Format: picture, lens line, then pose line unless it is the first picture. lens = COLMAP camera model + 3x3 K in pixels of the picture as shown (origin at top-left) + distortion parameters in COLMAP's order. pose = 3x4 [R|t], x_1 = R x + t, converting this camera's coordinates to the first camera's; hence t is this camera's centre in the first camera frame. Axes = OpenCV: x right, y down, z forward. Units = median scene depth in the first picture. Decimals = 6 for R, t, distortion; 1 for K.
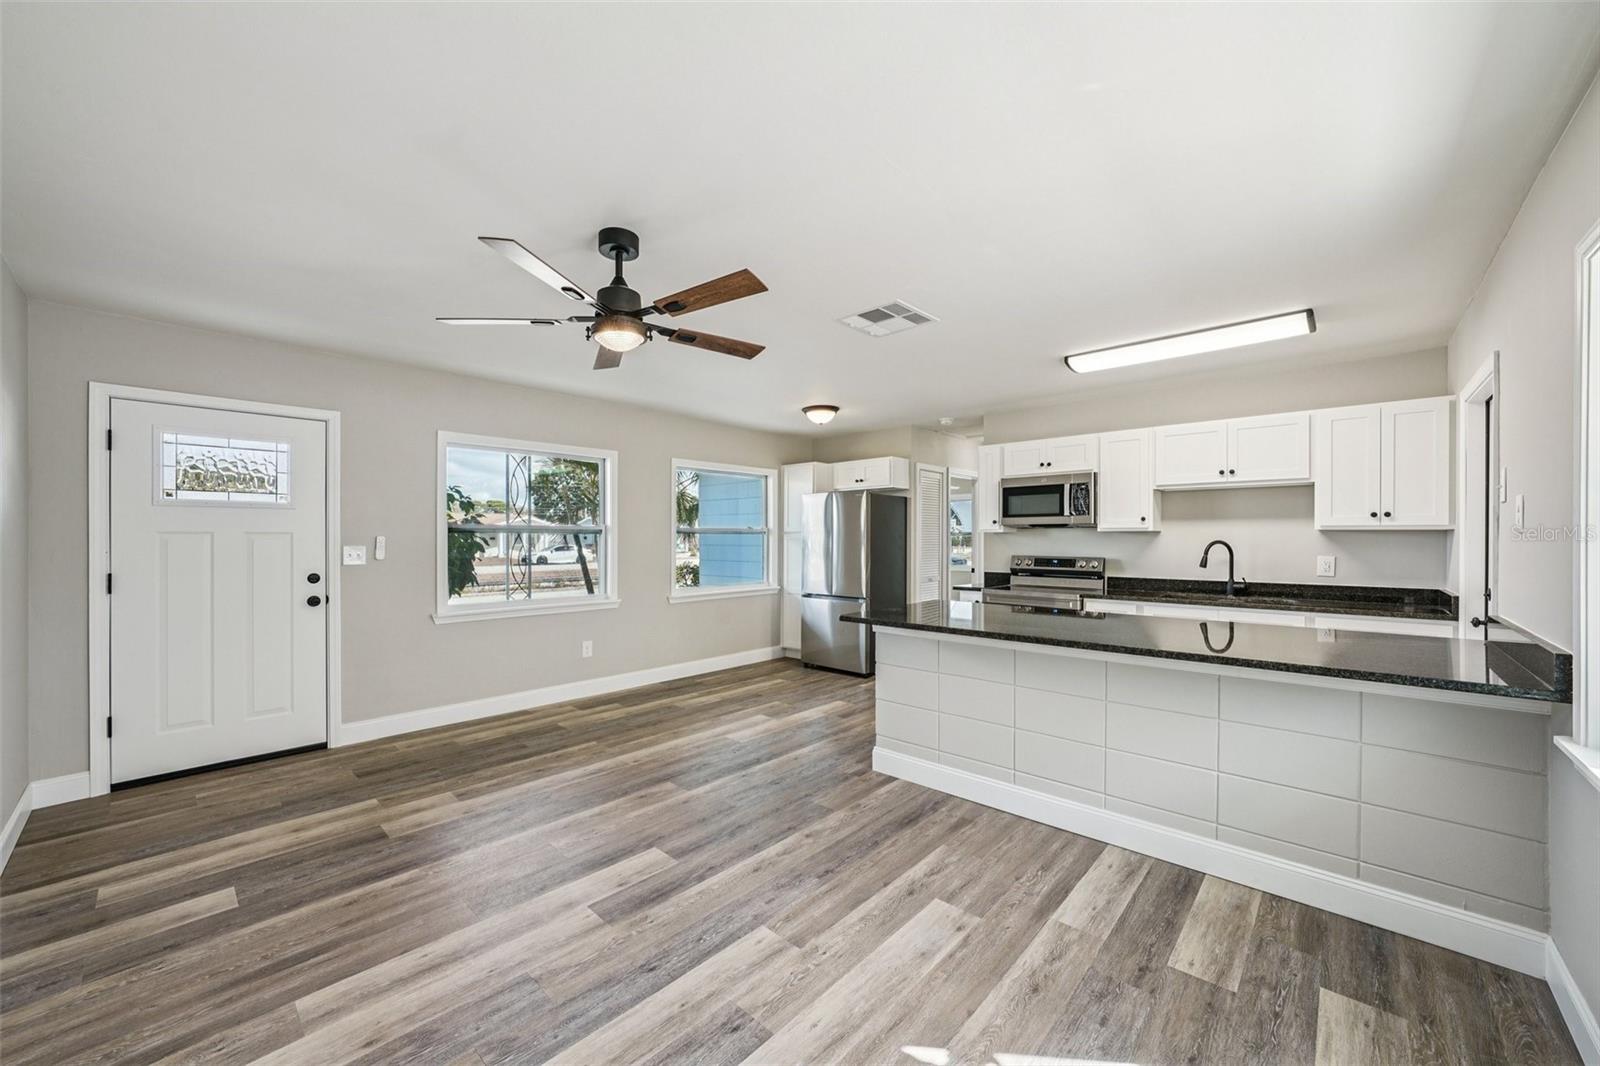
lens RADIAL K [[622.7, 0, 792.0], [0, 622.7, 531.5], [0, 0, 1]] dist [-0.011747, 0.003064]
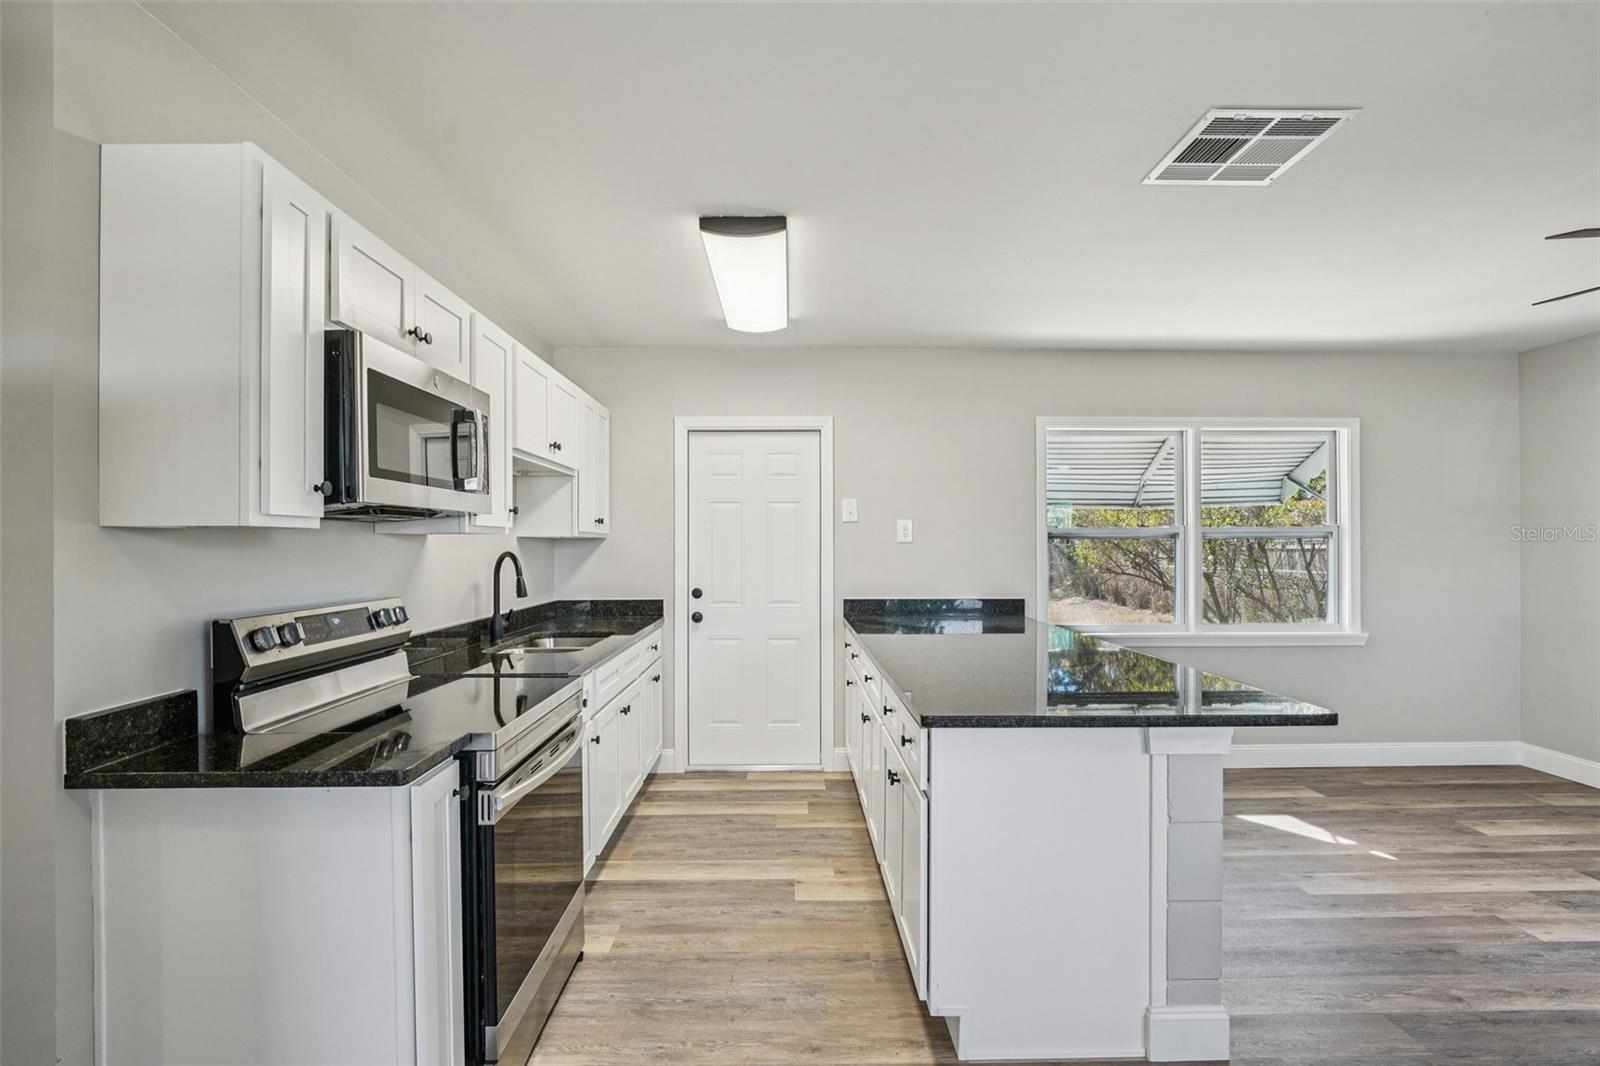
lens RADIAL K [[749.8, 0, 790.7], [0, 749.8, 540.1], [0, 0, 1]] dist [-0.016608, 0.005685]
pose [[-0.693699, 0.005005, 0.720248, -0.034995], [-0.004647, 0.999924, -0.011425, 0.010938], [-0.720250, -0.011273, -0.693623, 1.396661]]
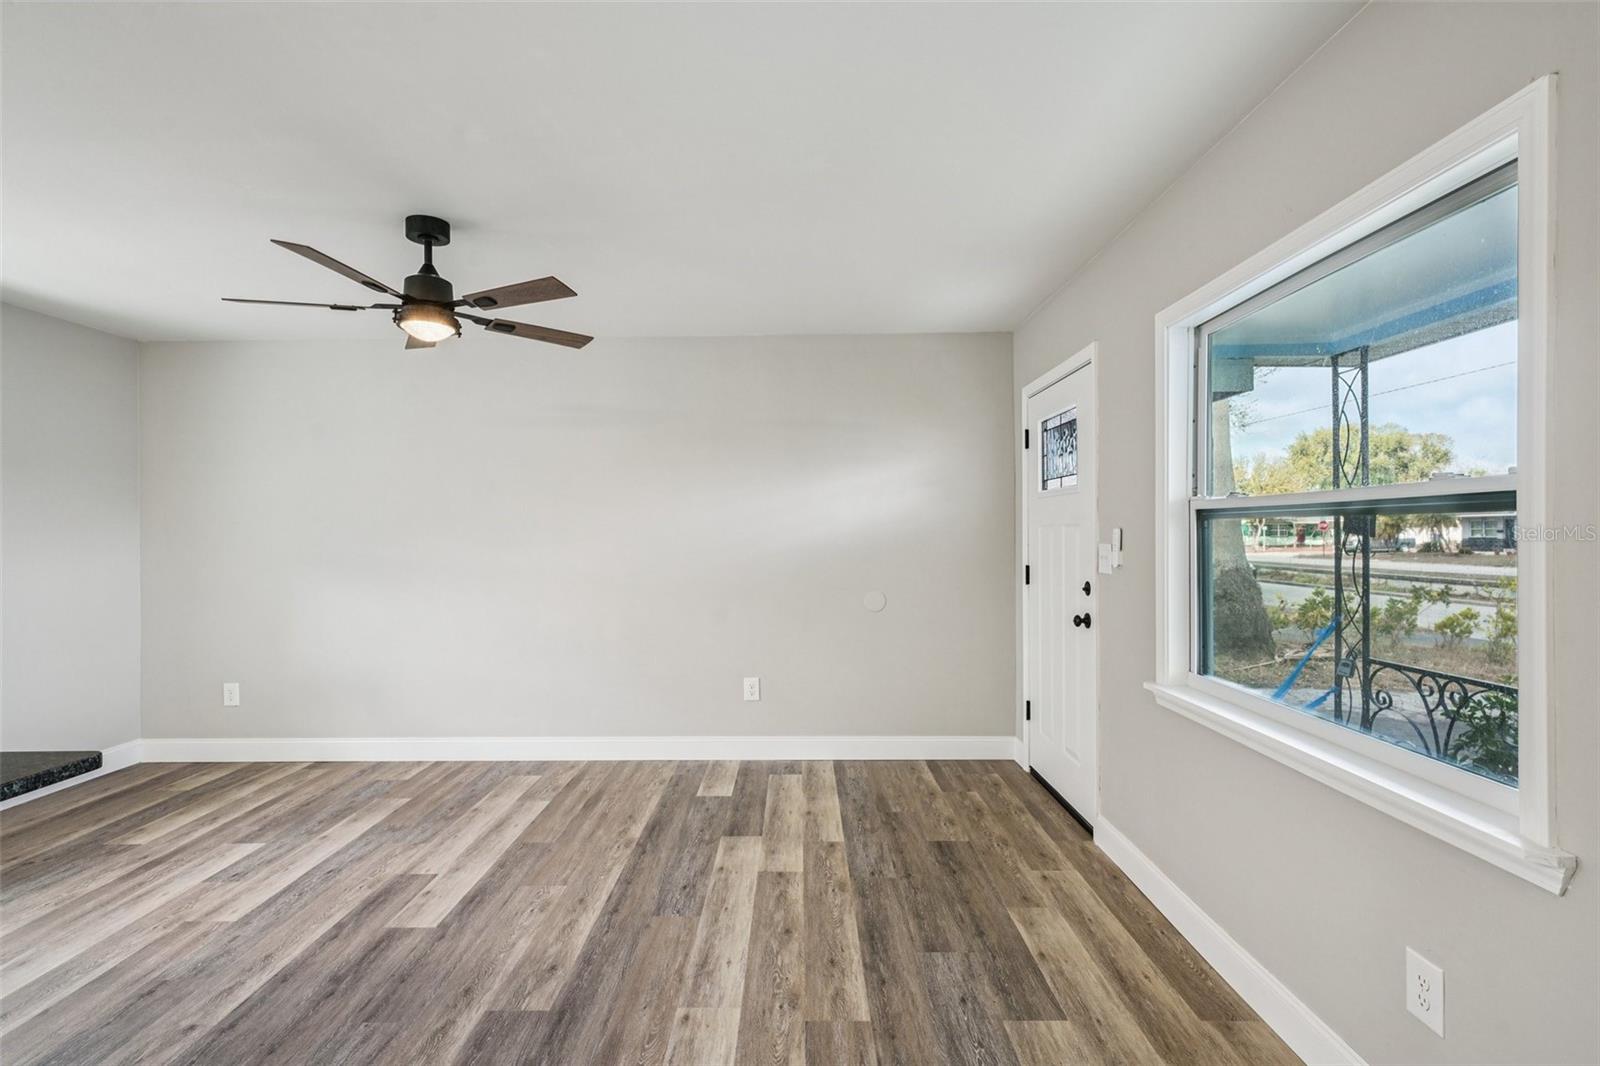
lens RADIAL K [[778.4, 0, 798.5], [0, 778.4, 536.7], [0, 0, 1]] dist [-0.006612, 0.007110]
pose [[-0.735170, 0.008384, -0.677831, 0.068417], [0.012772, 0.999917, -0.001484, 0.012533], [0.677763, -0.009748, -0.735216, 1.334180]]
